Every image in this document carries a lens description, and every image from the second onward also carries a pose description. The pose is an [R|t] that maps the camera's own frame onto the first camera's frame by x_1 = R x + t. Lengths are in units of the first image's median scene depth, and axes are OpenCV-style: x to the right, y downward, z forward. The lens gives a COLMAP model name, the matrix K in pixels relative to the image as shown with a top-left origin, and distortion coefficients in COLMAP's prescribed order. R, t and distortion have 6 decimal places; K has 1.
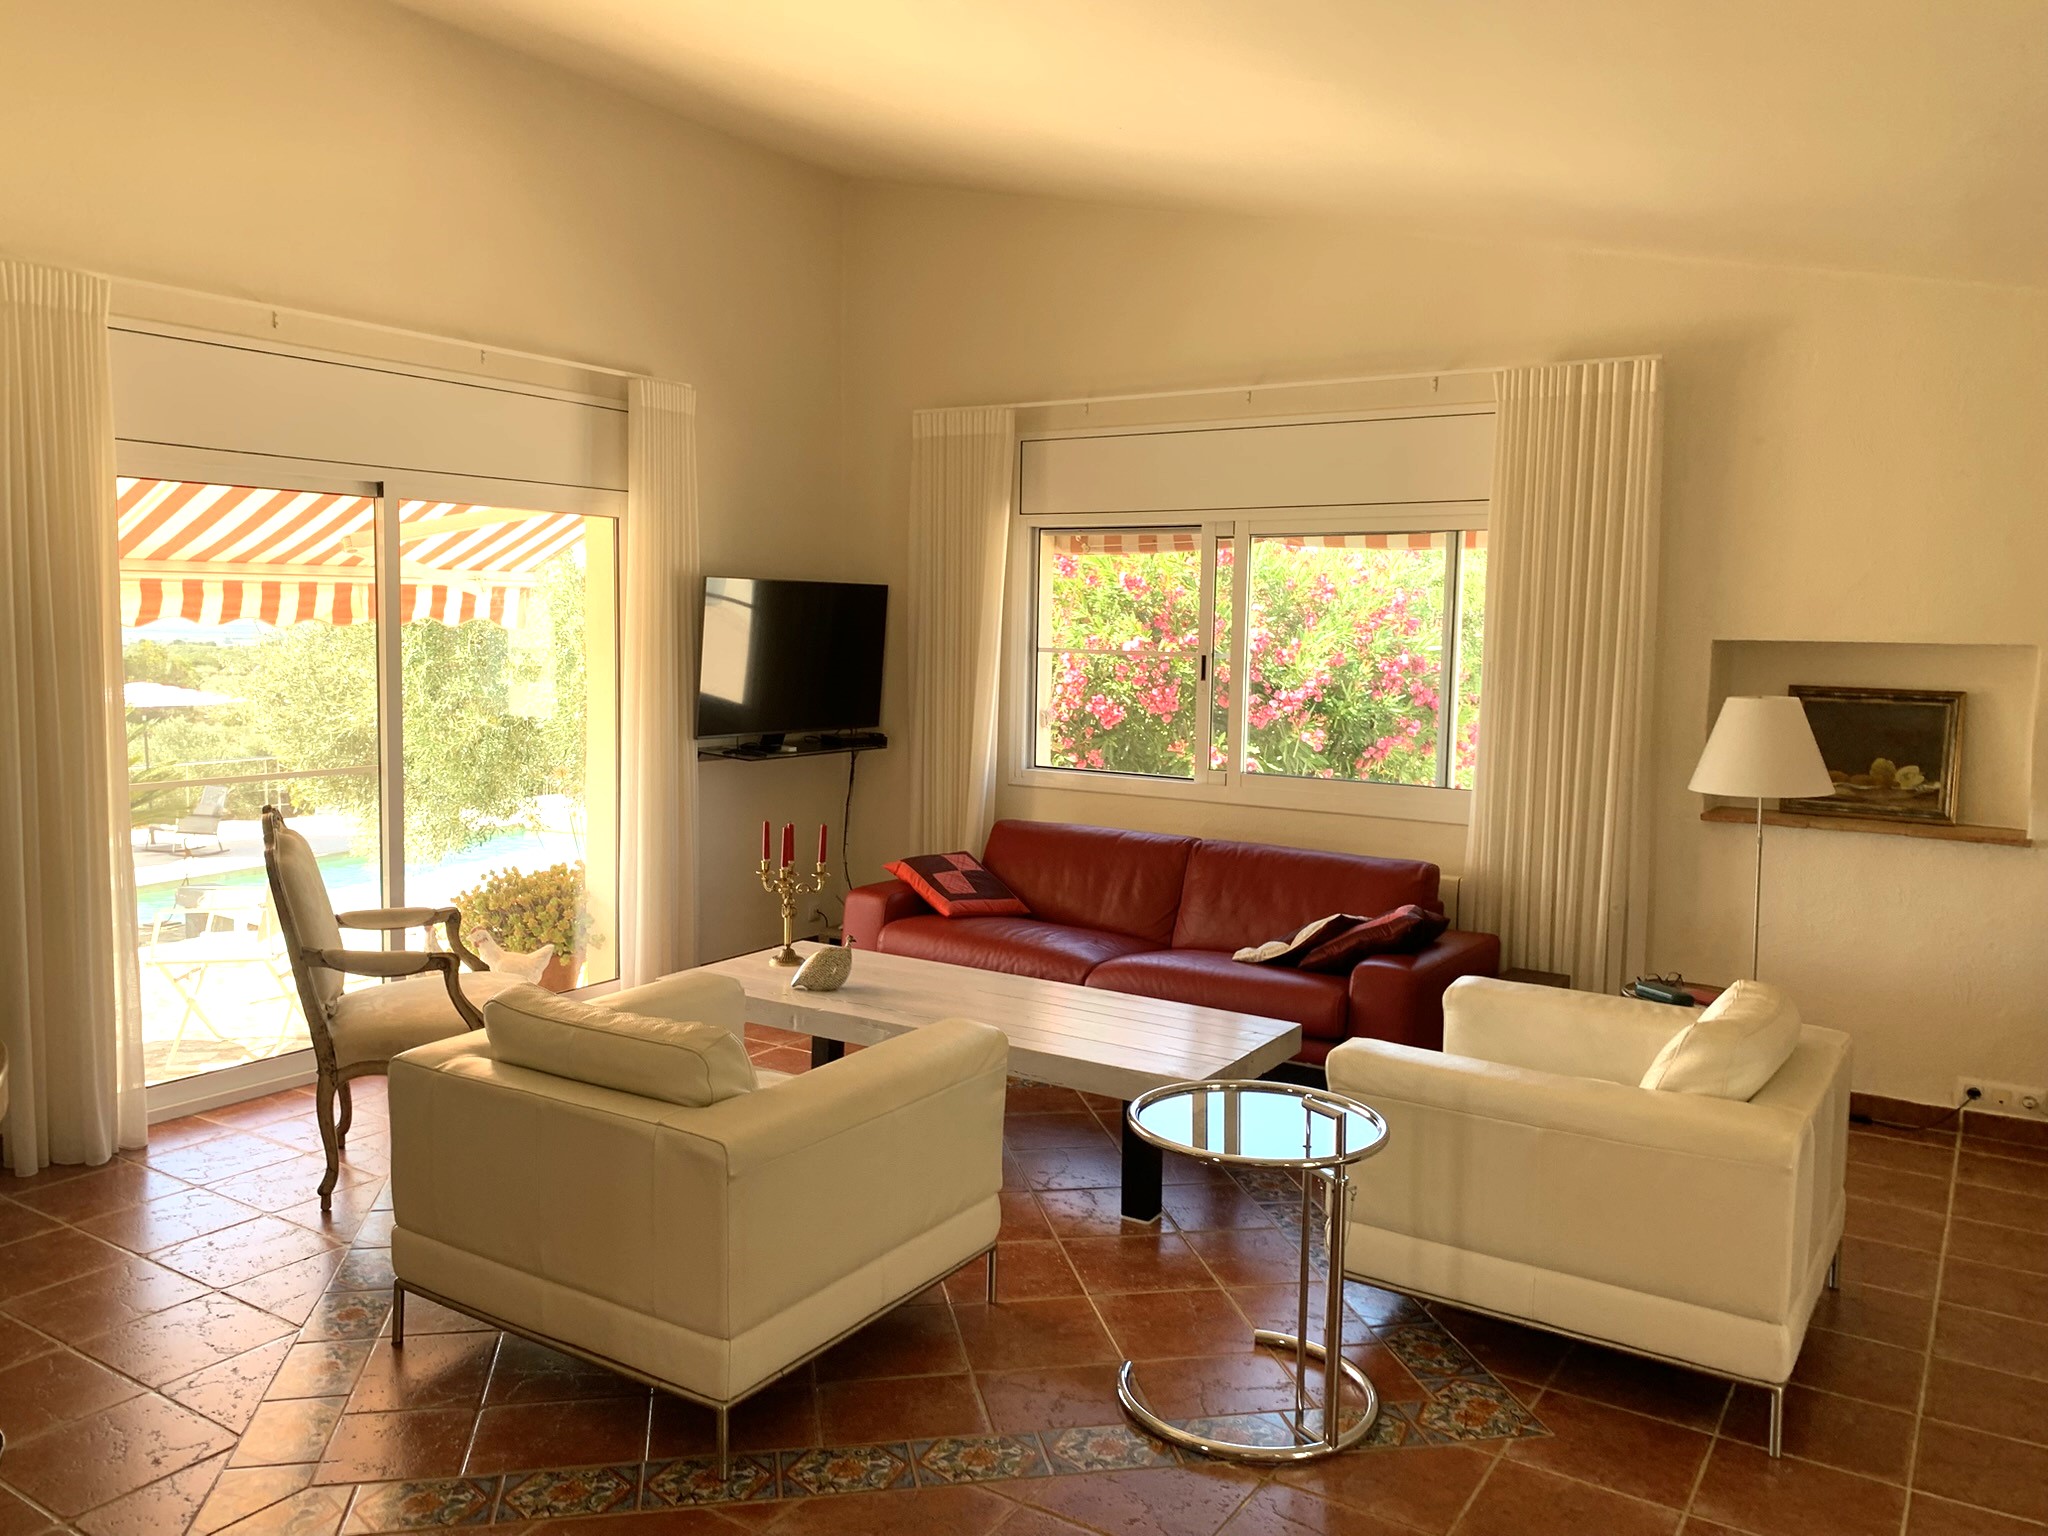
lens RADIAL K [[1519.1, 0, 1024.0], [0, 1519.1, 768.0], [0, 0, 1]] dist [0.014427, -0.044773]
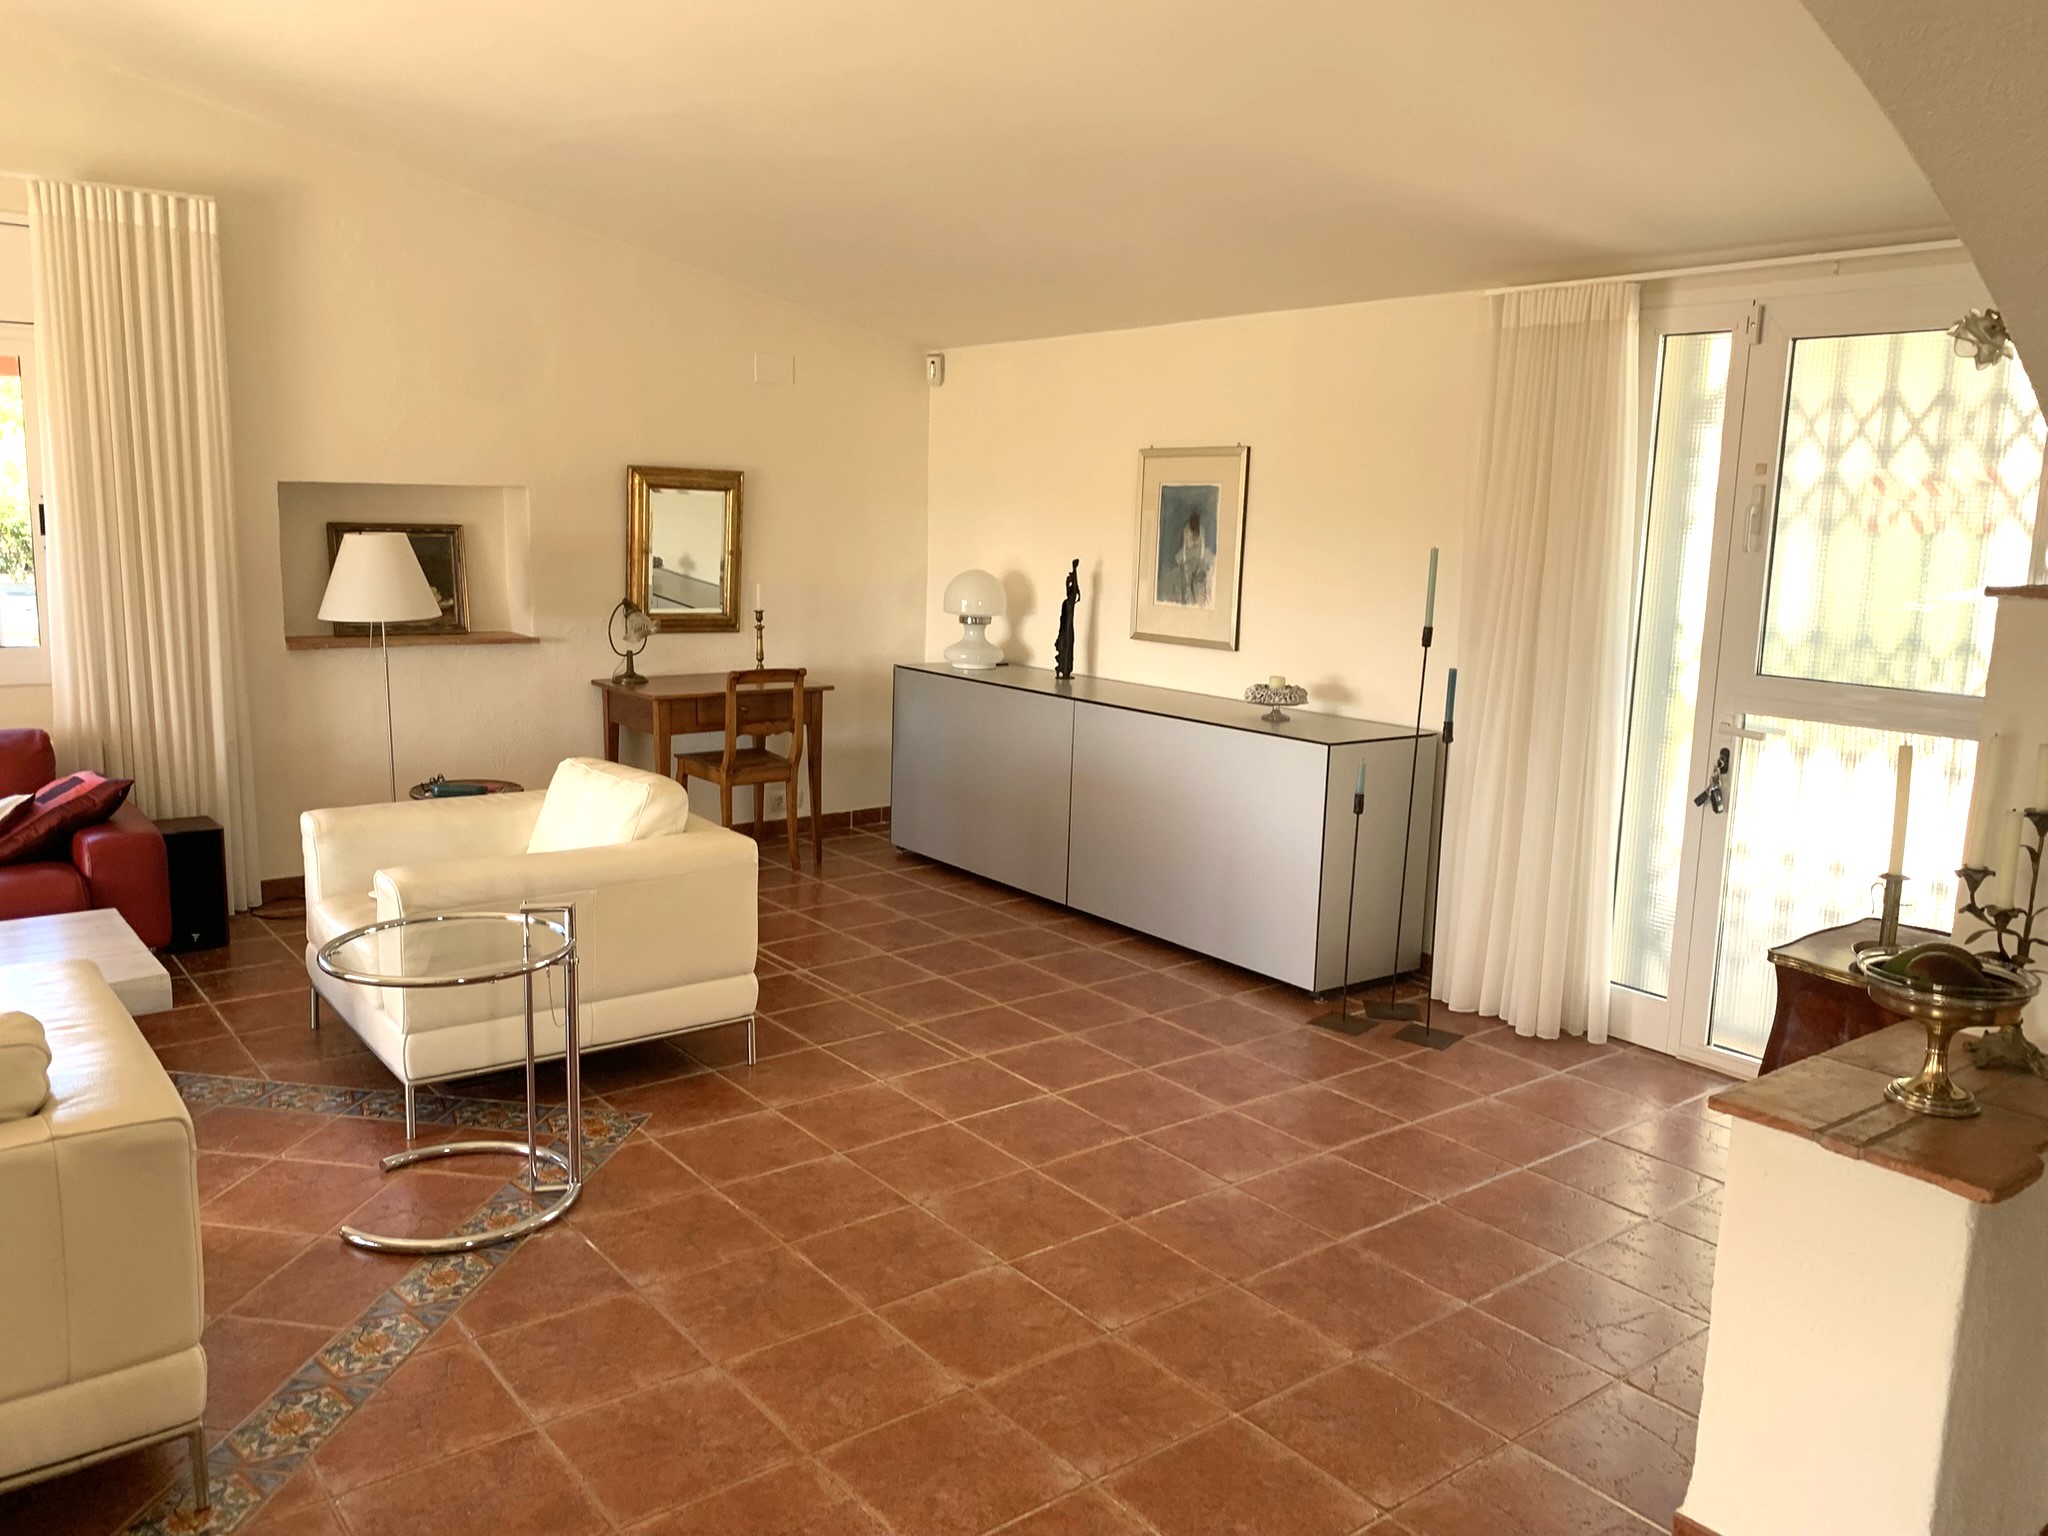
lens RADIAL K [[1519.1, 0, 1024.0], [0, 1519.1, 768.0], [0, 0, 1]] dist [0.014427, -0.044773]
pose [[0.323130, -0.169049, 0.931133, -0.262038], [0.063468, 0.985572, 0.156907, -0.012542], [-0.944224, 0.008396, 0.329197, 0.101472]]
